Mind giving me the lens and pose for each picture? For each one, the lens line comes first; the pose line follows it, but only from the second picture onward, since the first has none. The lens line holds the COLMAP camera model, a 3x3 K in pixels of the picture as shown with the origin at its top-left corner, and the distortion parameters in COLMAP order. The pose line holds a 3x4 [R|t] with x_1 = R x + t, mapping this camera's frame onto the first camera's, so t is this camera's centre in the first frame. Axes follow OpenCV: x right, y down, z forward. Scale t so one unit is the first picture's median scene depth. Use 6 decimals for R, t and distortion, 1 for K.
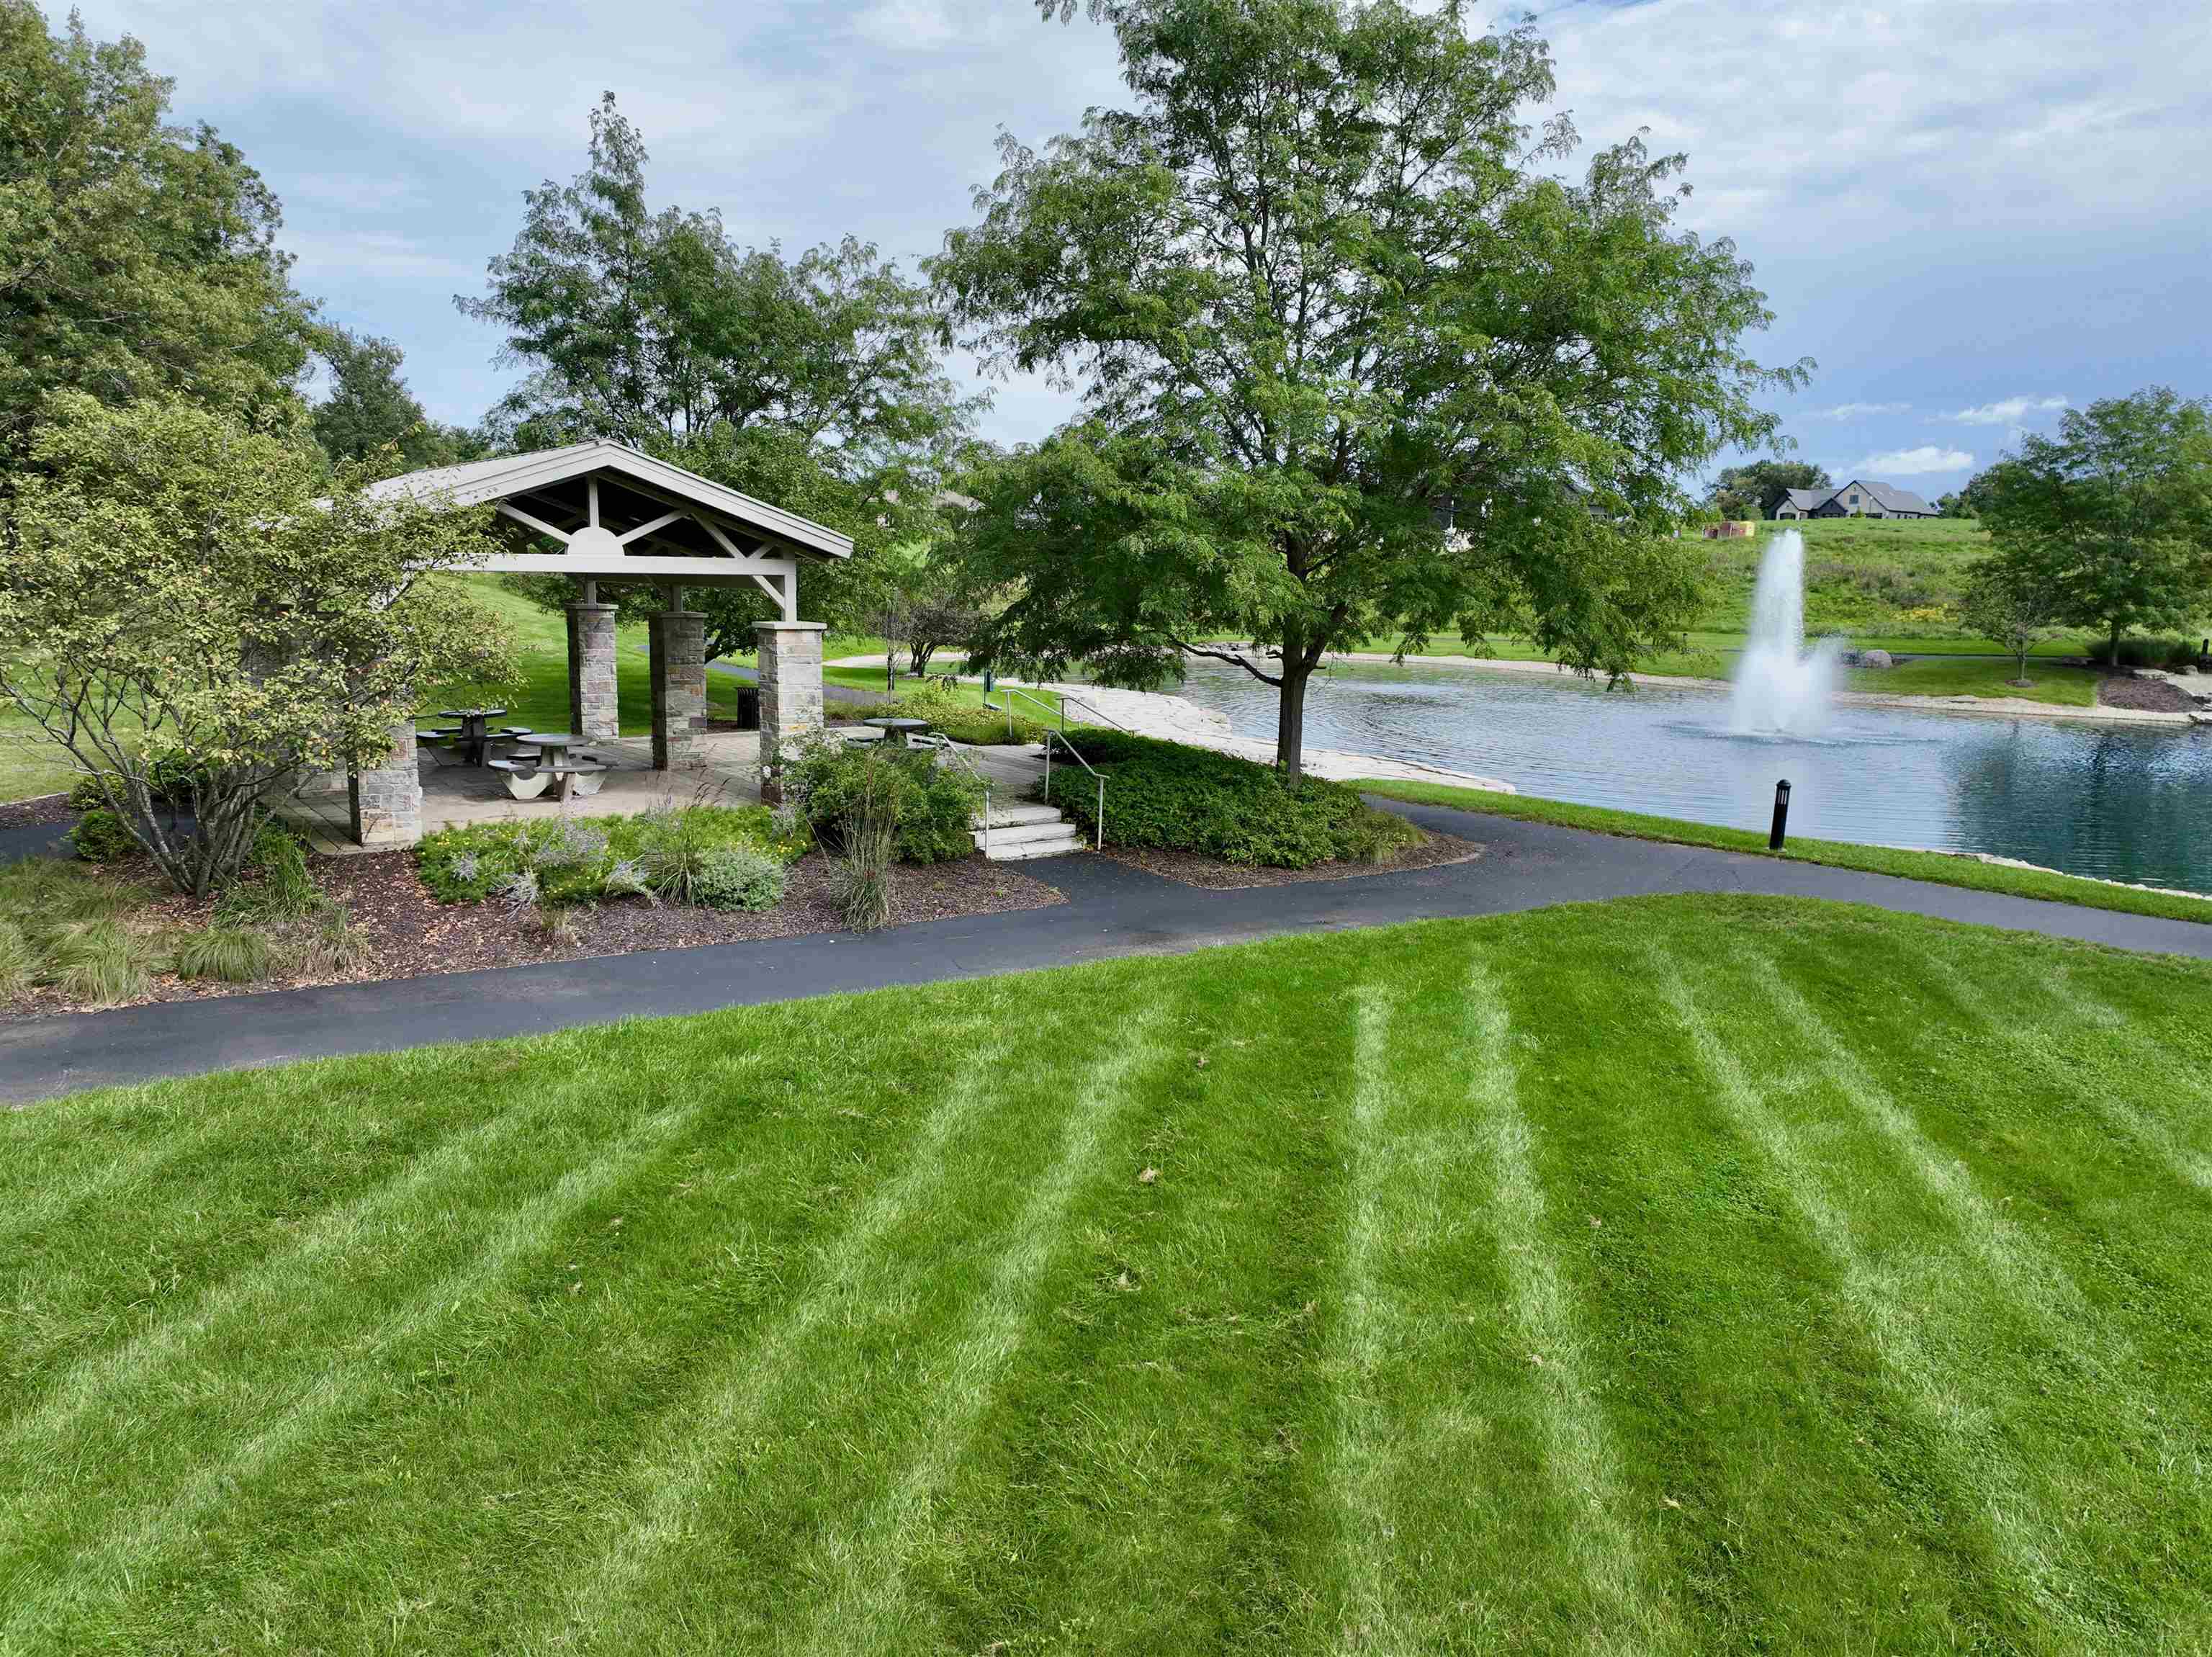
lens RADIAL K [[1536.5, 0, 1106.0], [0, 1536.5, 828.5], [0, 0, 1]] dist [0.002268, -0.003009]
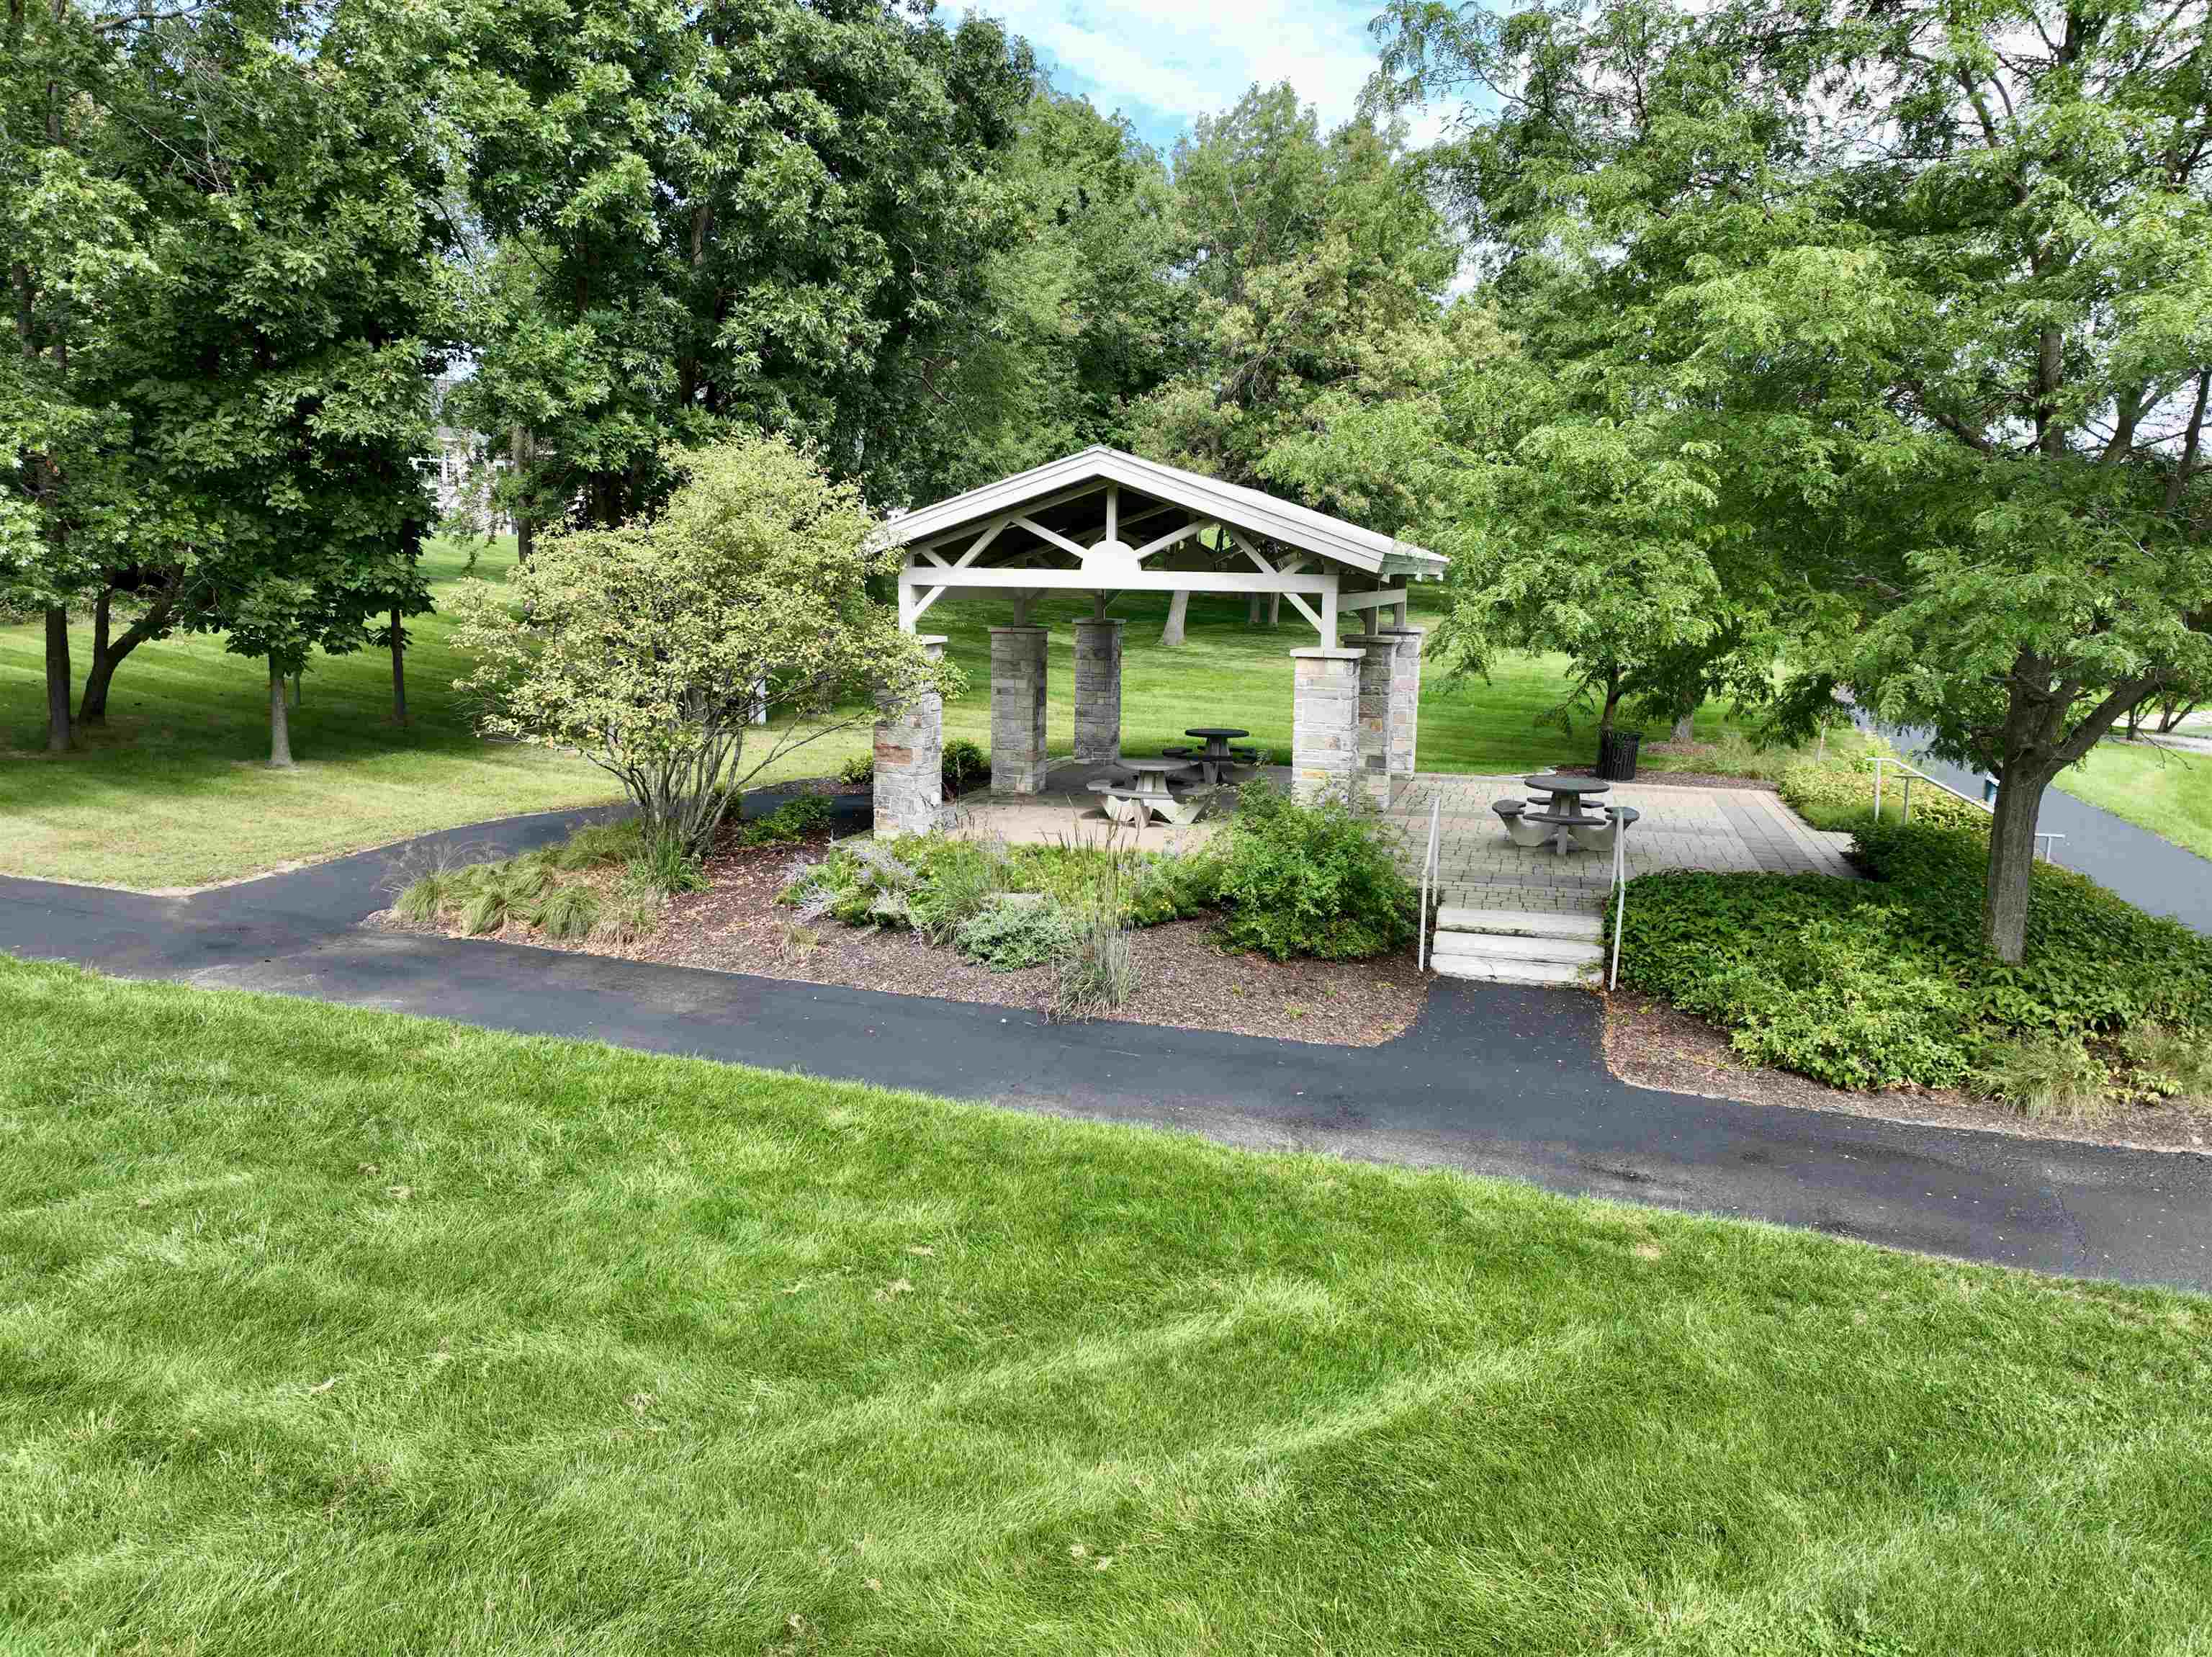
lens RADIAL K [[1536.5, 0, 1106.0], [0, 1536.5, 828.5], [0, 0, 1]] dist [0.002268, -0.003009]
pose [[0.629279, 0.123439, -0.767314, 0.405539], [-0.137187, 0.989445, 0.046665, -0.064580], [0.764975, 0.075900, 0.639572, 0.405160]]
